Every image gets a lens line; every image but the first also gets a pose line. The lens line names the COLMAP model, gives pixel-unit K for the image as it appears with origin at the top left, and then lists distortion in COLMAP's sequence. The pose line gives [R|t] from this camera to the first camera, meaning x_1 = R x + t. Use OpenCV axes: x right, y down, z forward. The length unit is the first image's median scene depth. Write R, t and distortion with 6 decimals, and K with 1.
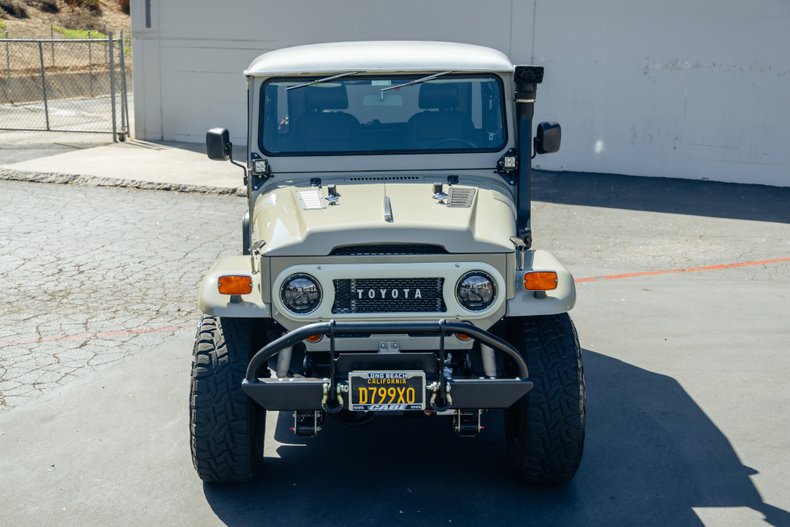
lens RADIAL K [[1117.9, 0, 395.0], [0, 1117.9, 263.5], [0, 0, 1]] dist [0.009542, -0.005543]
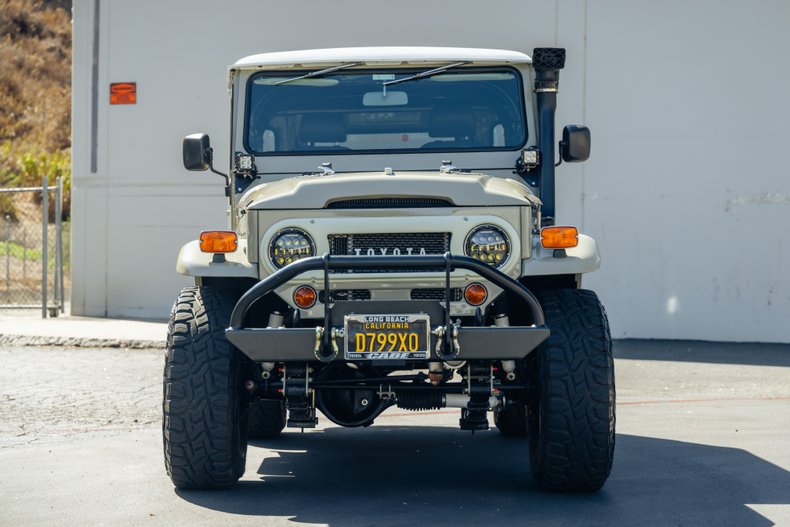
lens RADIAL K [[1559.9, 0, 395.0], [0, 1559.9, 263.5], [0, 0, 1]] dist [0.002567, 0.096980]
pose [[0.999918, -0.004566, -0.011923, 0.013191], [0.002066, 0.979432, -0.201765, 0.282519], [0.012599, 0.201724, 0.979361, -0.216293]]
